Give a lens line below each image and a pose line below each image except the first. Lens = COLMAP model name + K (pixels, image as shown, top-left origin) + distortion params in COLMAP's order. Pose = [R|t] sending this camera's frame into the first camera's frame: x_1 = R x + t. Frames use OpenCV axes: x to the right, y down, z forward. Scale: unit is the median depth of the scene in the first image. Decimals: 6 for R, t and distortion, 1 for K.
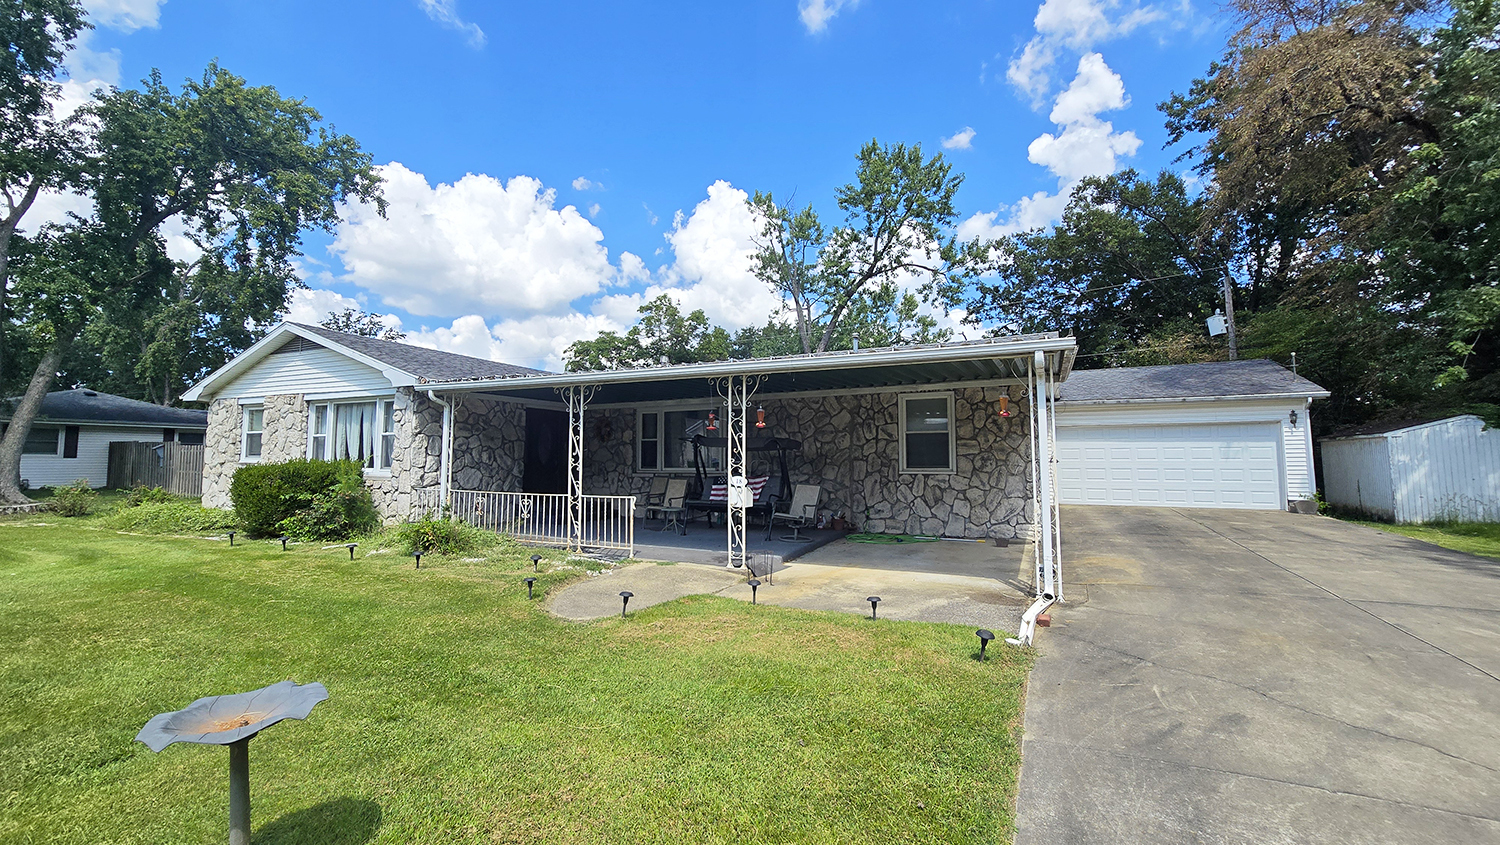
lens RADIAL K [[615.6, 0, 746.6], [0, 615.6, 418.4], [0, 0, 1]] dist [-0.004041, 0.000331]
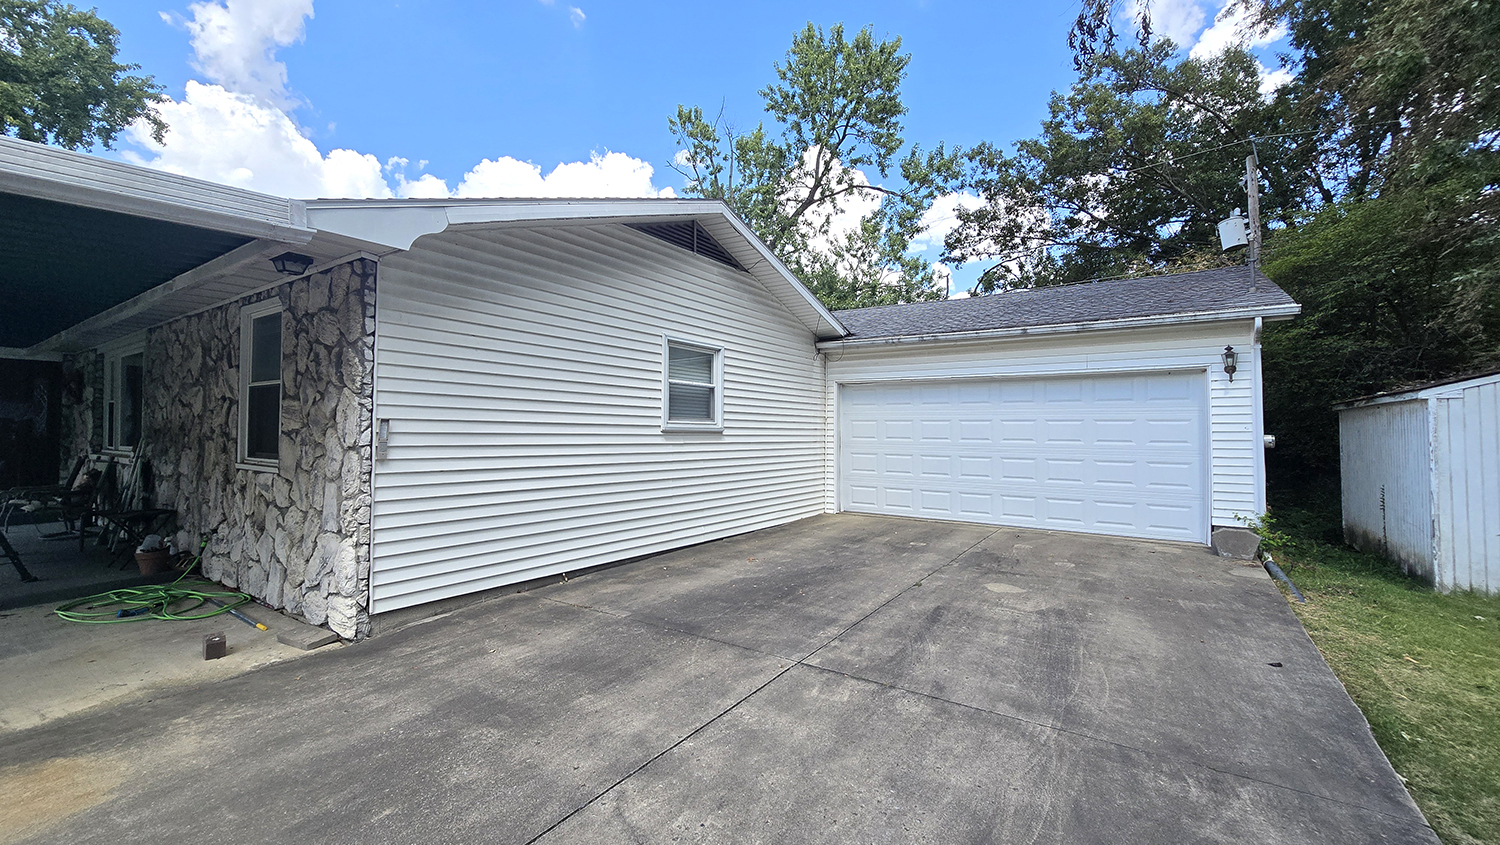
lens RADIAL K [[615.6, 0, 750.6], [0, 615.6, 416.6], [0, 0, 1]] dist [-0.004041, 0.000331]
pose [[0.990072, 0.005824, -0.140443, 0.537505], [0.000607, 0.998955, 0.045699, 0.019210], [0.140562, -0.045331, 0.989034, 0.421704]]
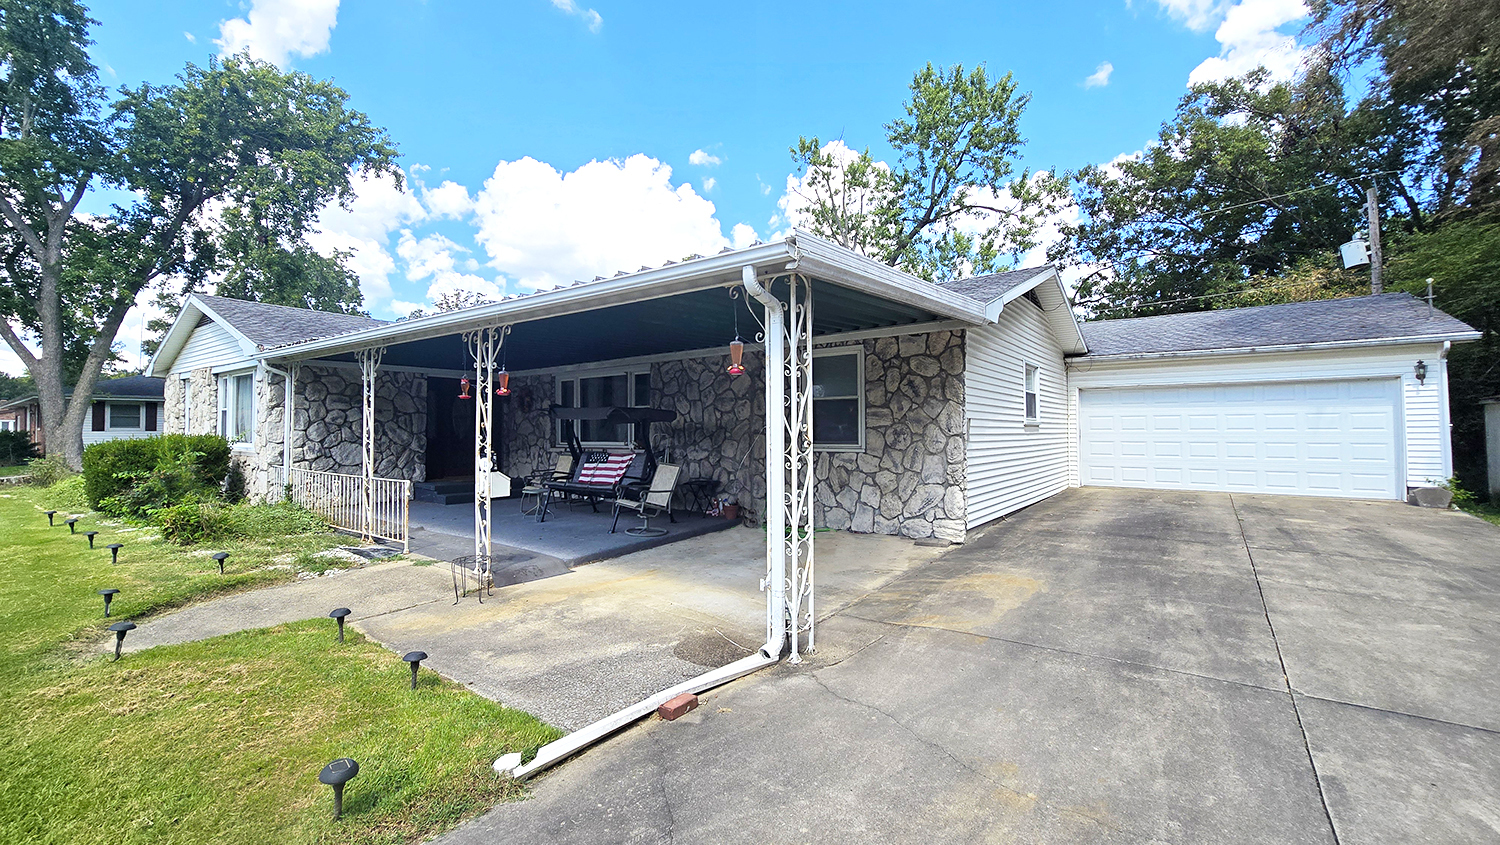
lens RADIAL K [[615.6, 0, 748.3], [0, 615.6, 415.7], [0, 0, 1]] dist [-0.004041, 0.000331]
pose [[0.983508, -0.007484, -0.180709, 0.239999], [0.015939, 0.998843, 0.045382, 0.005464], [0.180161, -0.047514, 0.982489, 0.155224]]
